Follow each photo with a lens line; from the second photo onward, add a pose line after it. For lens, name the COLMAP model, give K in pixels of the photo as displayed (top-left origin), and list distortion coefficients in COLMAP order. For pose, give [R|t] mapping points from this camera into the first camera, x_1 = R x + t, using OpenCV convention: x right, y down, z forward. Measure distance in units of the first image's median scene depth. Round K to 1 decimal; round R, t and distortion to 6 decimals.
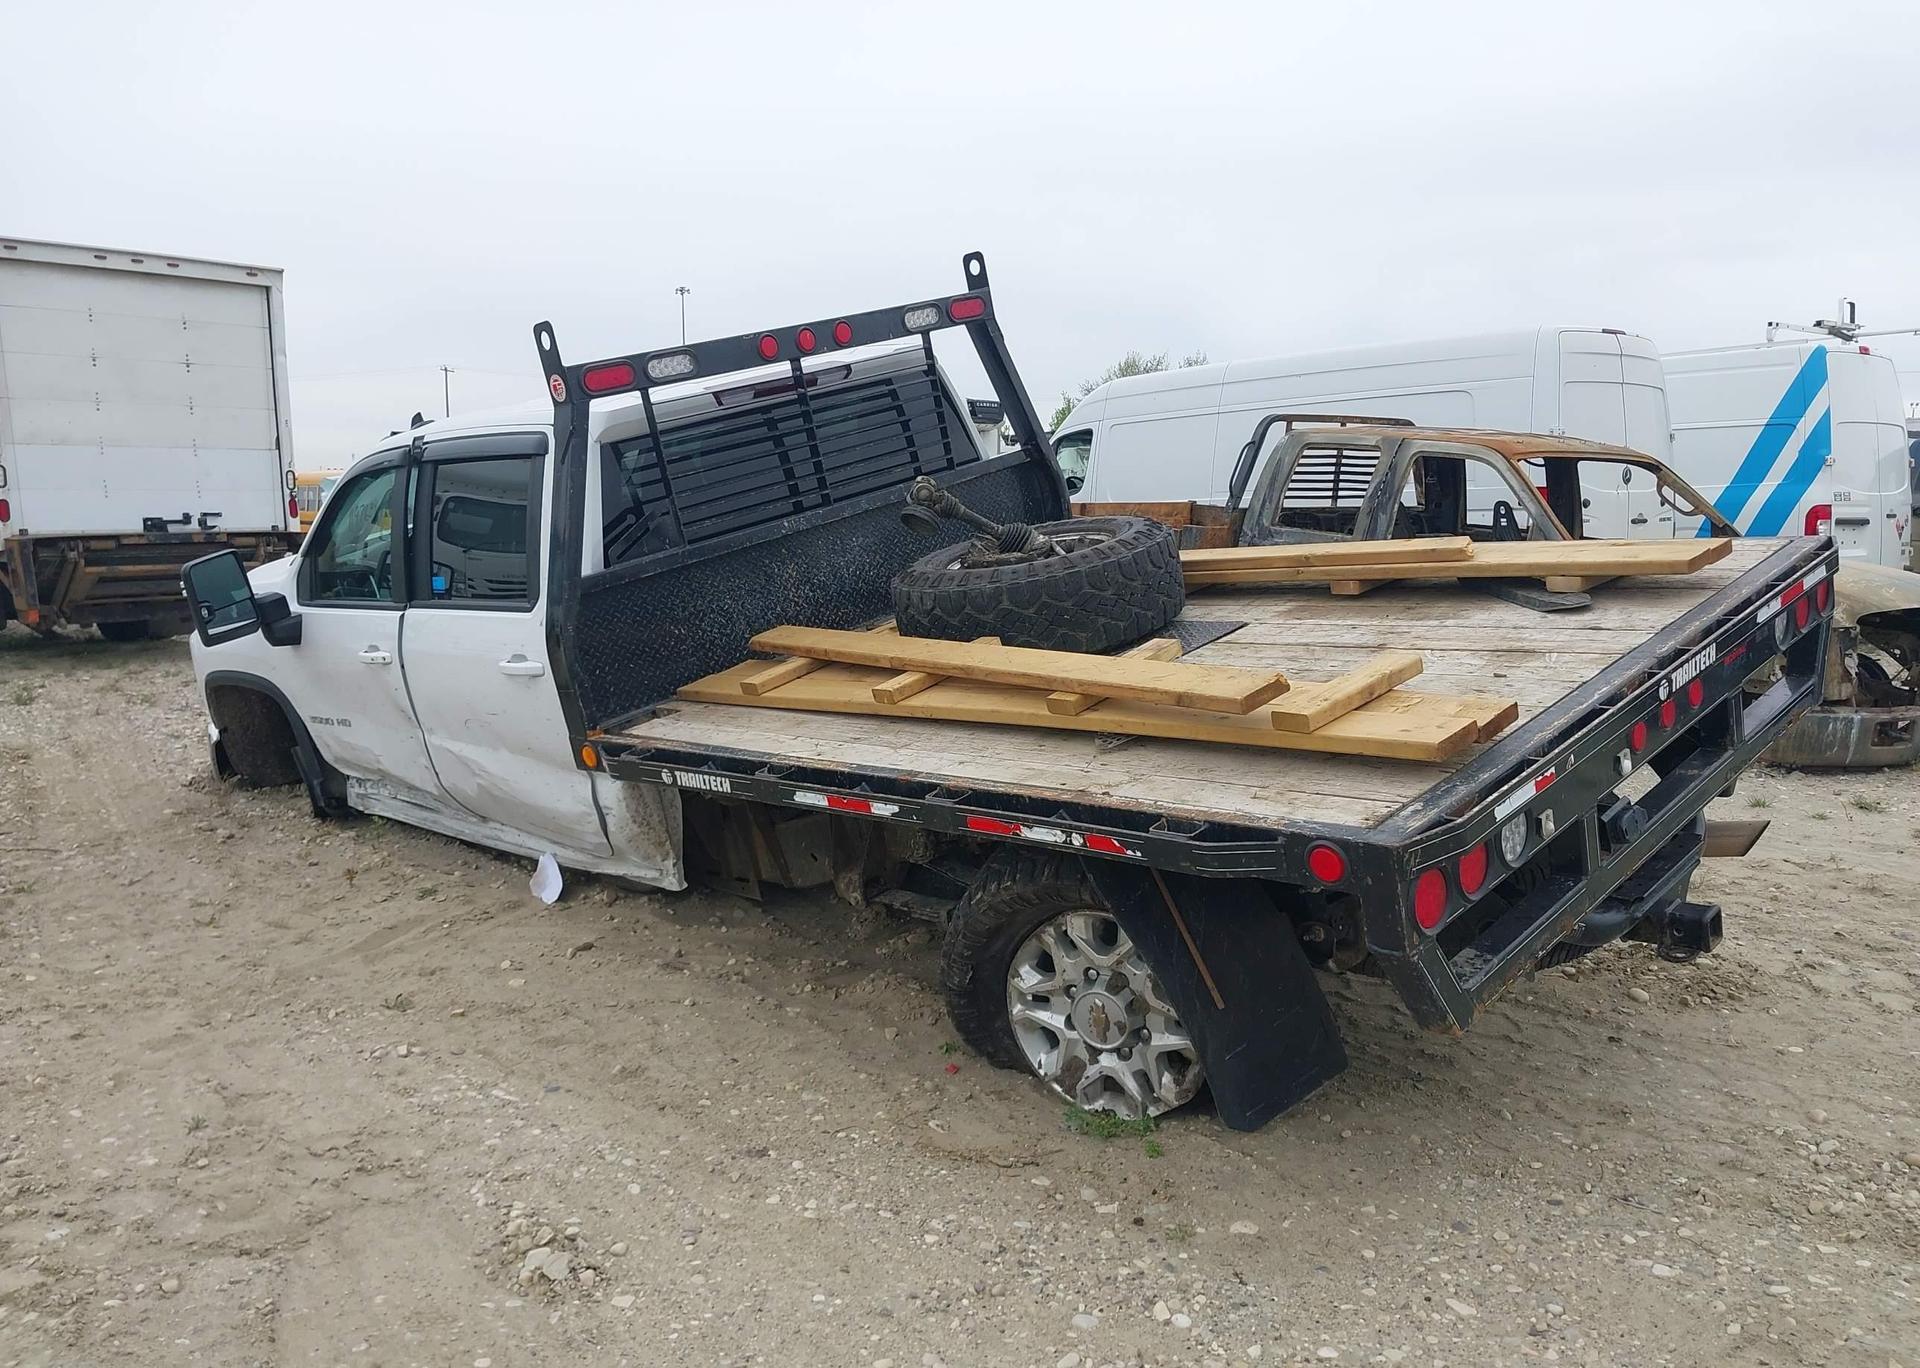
lens RADIAL K [[1509.9, 0, 959.9], [0, 1509.9, 698.9], [0, 0, 1]] dist [0.058126, -0.085002]
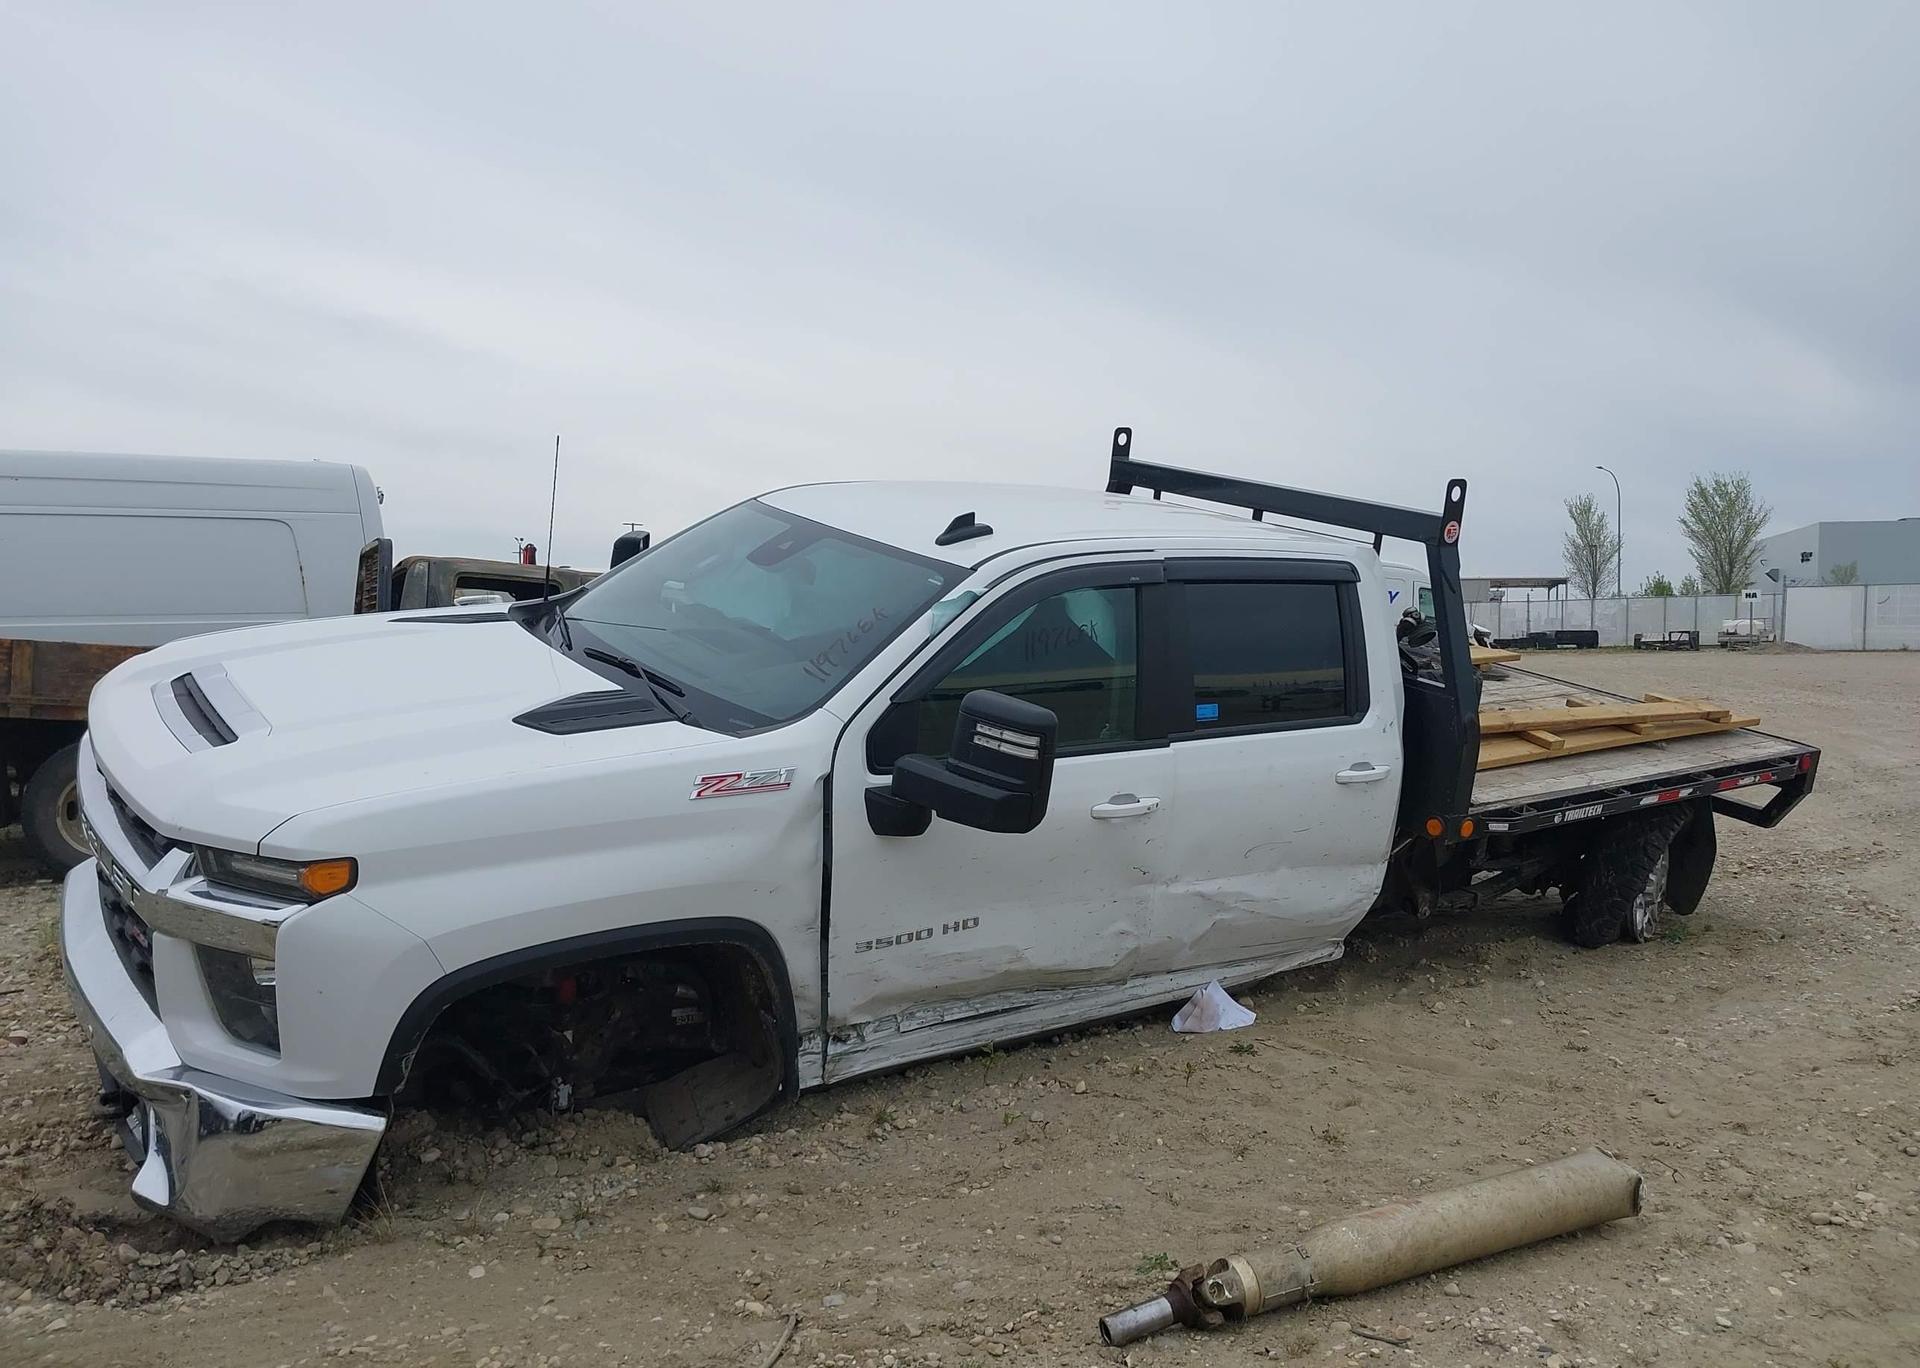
lens RADIAL K [[1509.9, 0, 938.7], [0, 1509.9, 678.3], [0, 0, 1]] dist [0.058126, -0.085002]
pose [[0.157451, -0.025434, 0.987199, -1.568651], [0.131524, 0.991303, 0.004562, -0.148984], [-0.978729, 0.129122, 0.159426, 1.240382]]
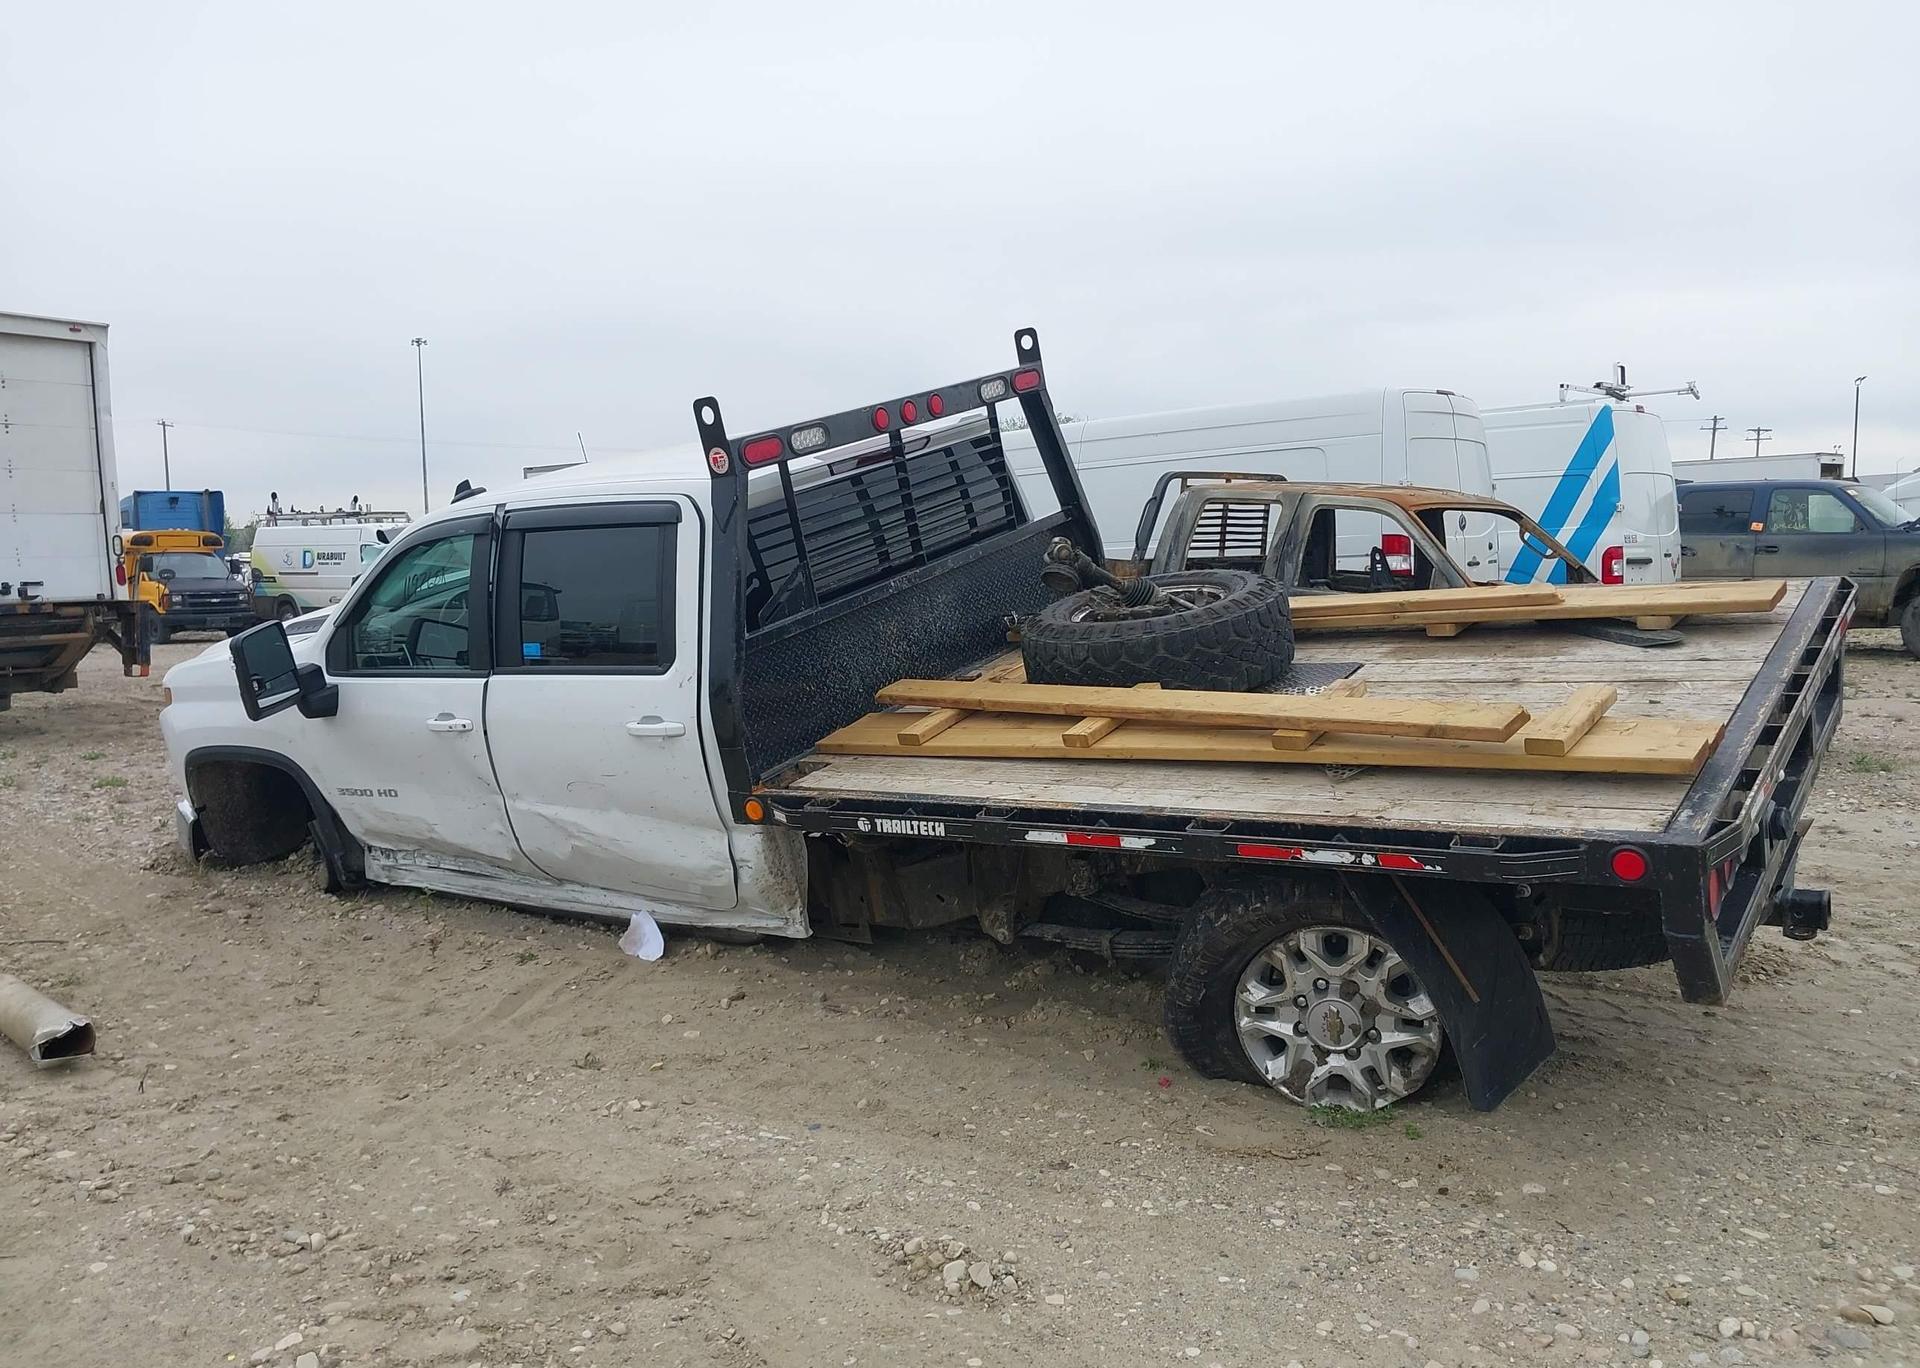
lens RADIAL K [[1509.9, 0, 966.3], [0, 1509.9, 688.7], [0, 0, 1]] dist [0.058126, -0.085002]
pose [[0.985383, -0.031643, 0.167387, -0.279609], [0.038193, 0.998620, -0.036059, -0.002868], [-0.166015, 0.041925, 0.985232, -0.051182]]
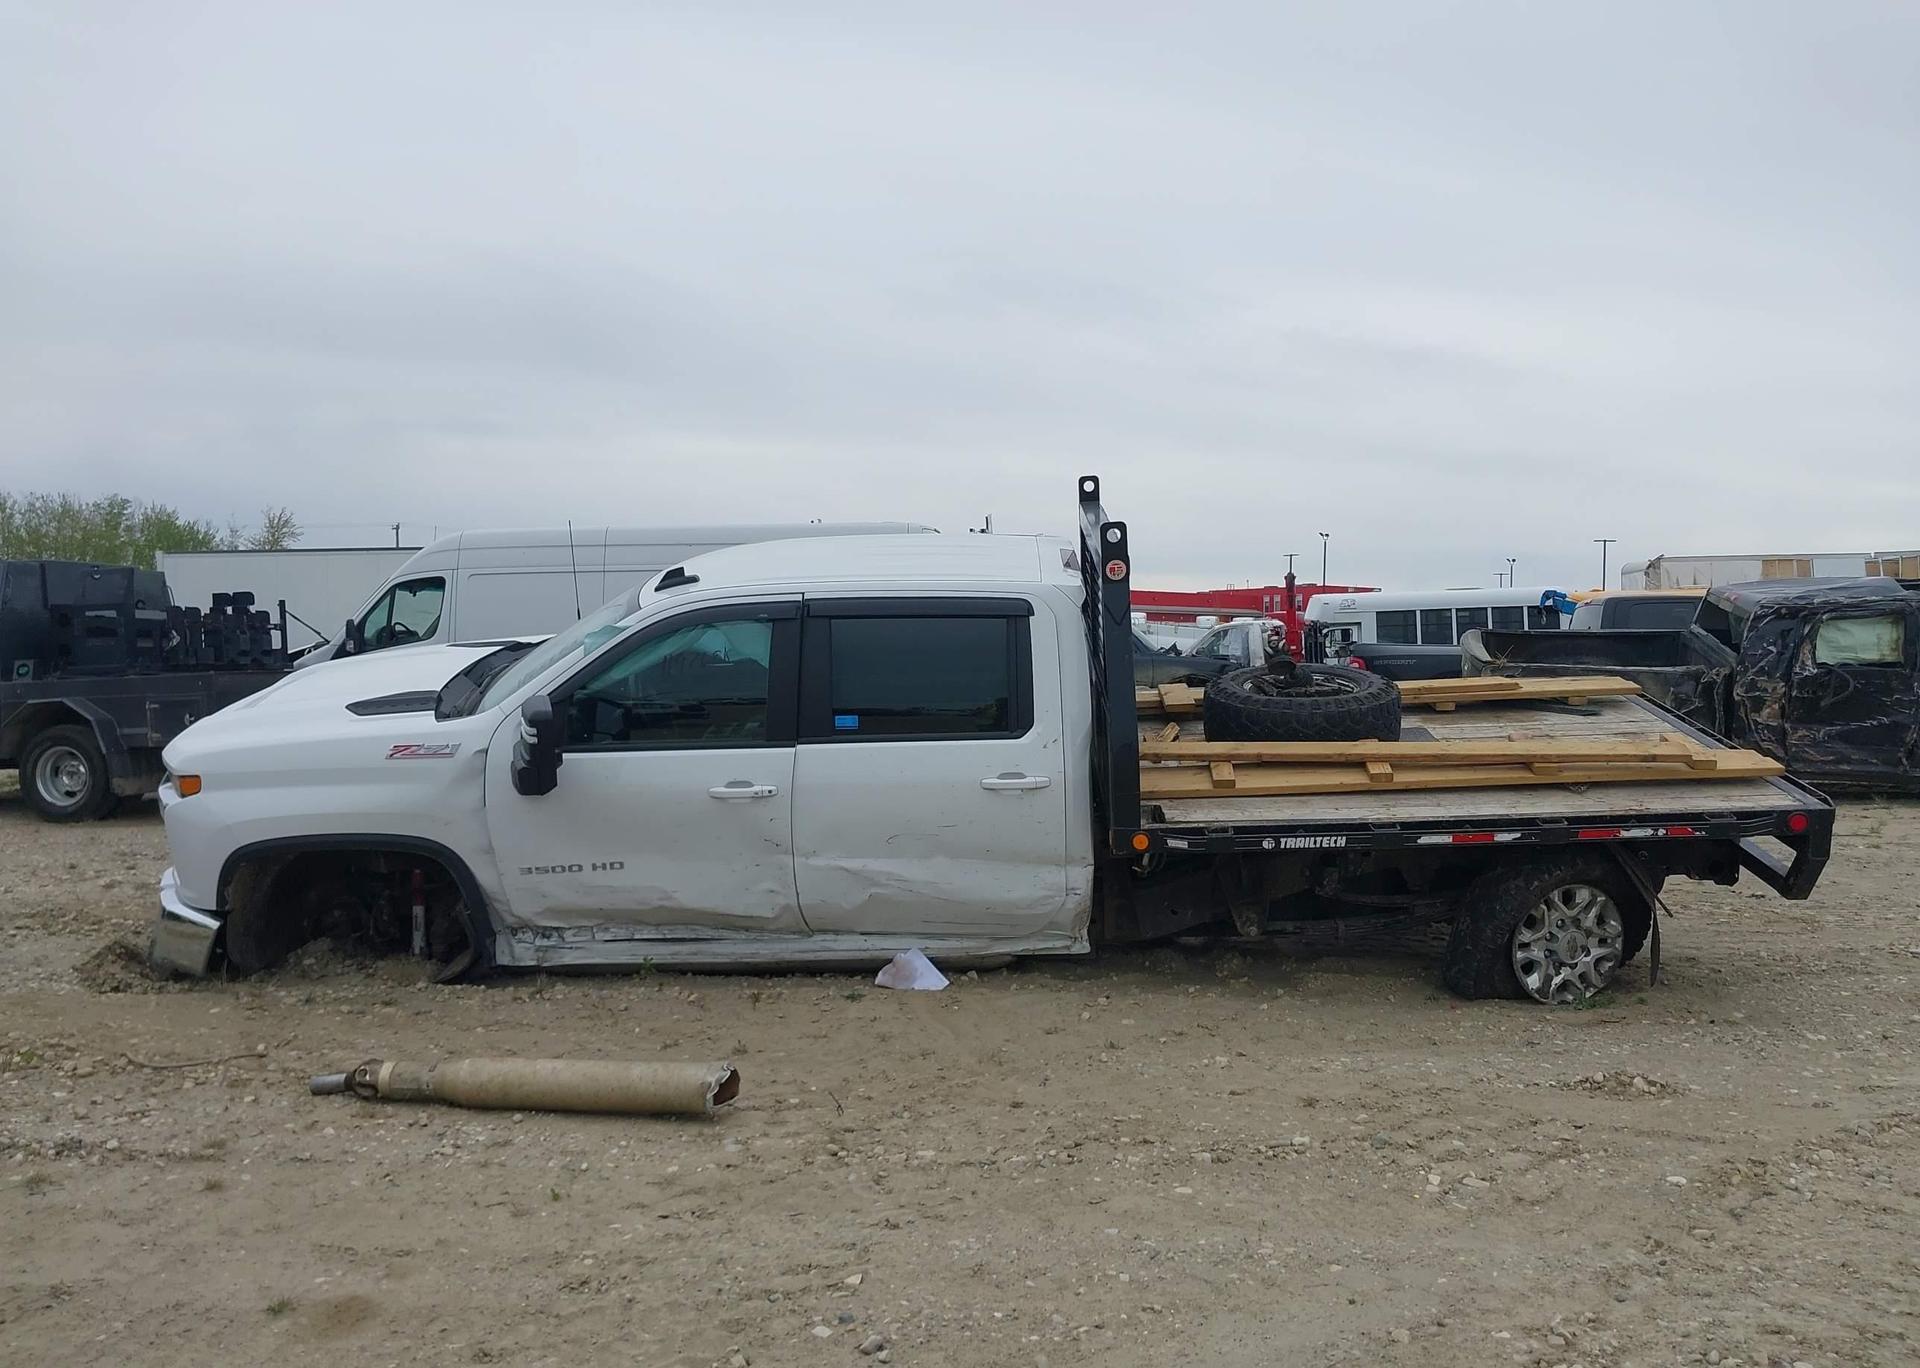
lens RADIAL K [[1509.9, 0, 952.9], [0, 1509.9, 671.0], [0, 0, 1]] dist [0.058126, -0.085002]
pose [[0.713871, -0.000753, 0.700277, -1.332405], [0.081158, 0.993350, -0.081666, -0.017380], [-0.695559, 0.115132, 0.709184, 0.159472]]
